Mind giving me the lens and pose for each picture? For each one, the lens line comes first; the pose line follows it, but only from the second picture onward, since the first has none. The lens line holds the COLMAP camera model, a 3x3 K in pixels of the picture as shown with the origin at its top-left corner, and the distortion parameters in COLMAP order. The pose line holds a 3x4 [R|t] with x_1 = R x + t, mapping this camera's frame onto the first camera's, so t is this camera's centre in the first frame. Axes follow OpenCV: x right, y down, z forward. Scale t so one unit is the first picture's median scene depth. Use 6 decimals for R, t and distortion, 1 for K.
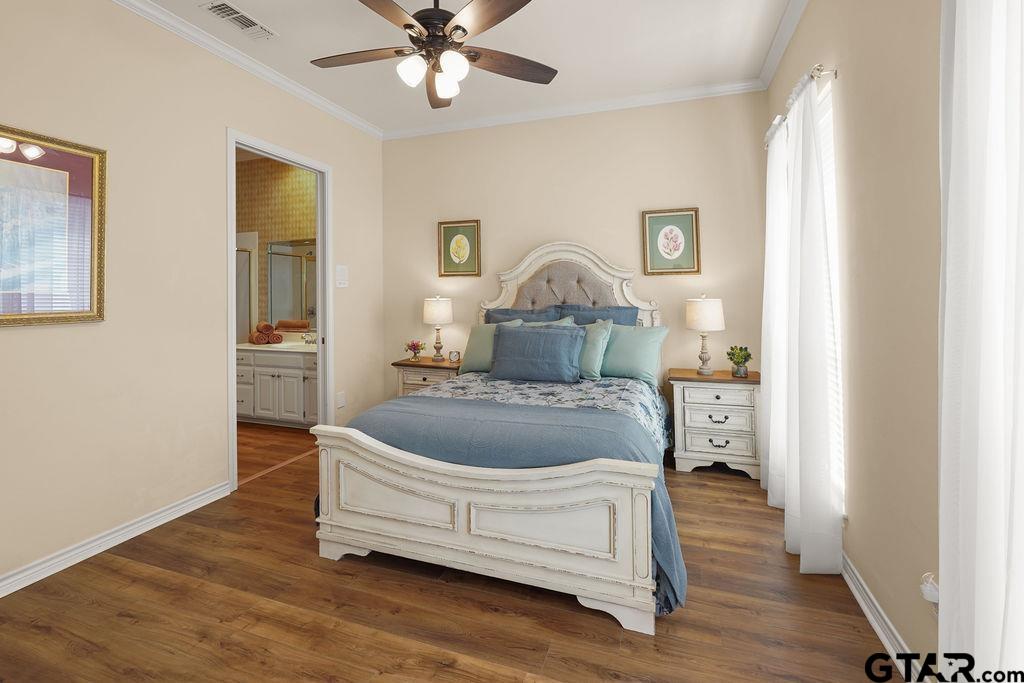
lens RADIAL K [[459.4, 0, 510.9], [0, 459.4, 288.3], [0, 0, 1]] dist [-0.003612, 0.000416]
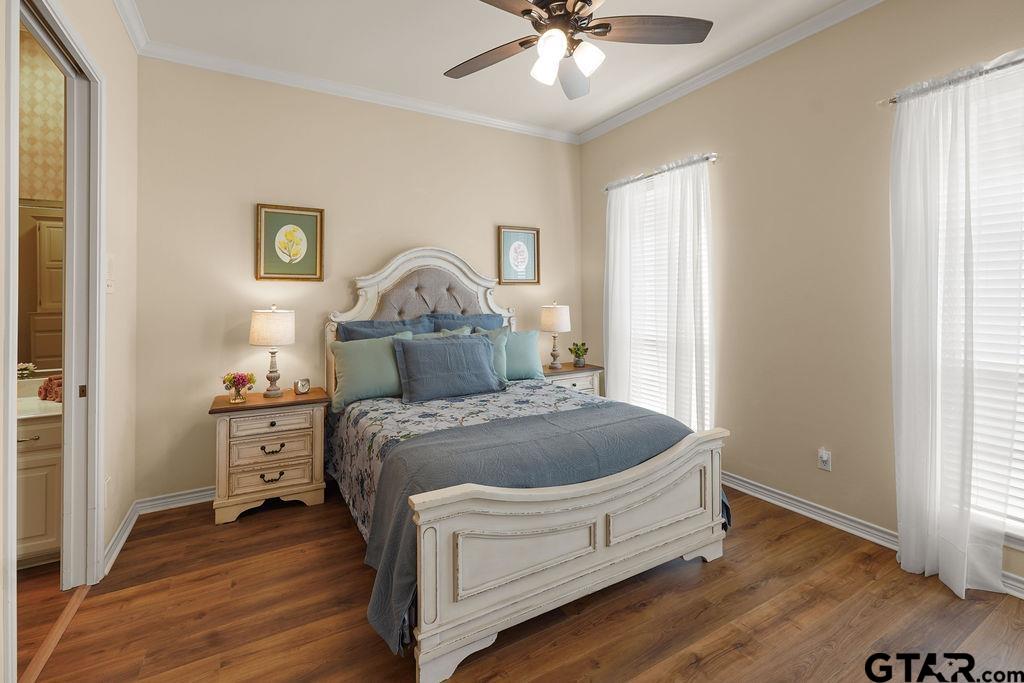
lens RADIAL K [[459.4, 0, 510.9], [0, 459.4, 288.3], [0, 0, 1]] dist [-0.003612, 0.000416]
pose [[0.650014, 0.016804, 0.759736, -0.519689], [-0.002375, 0.999796, -0.020081, 0.001867], [-0.759918, 0.011249, 0.649921, 0.273967]]
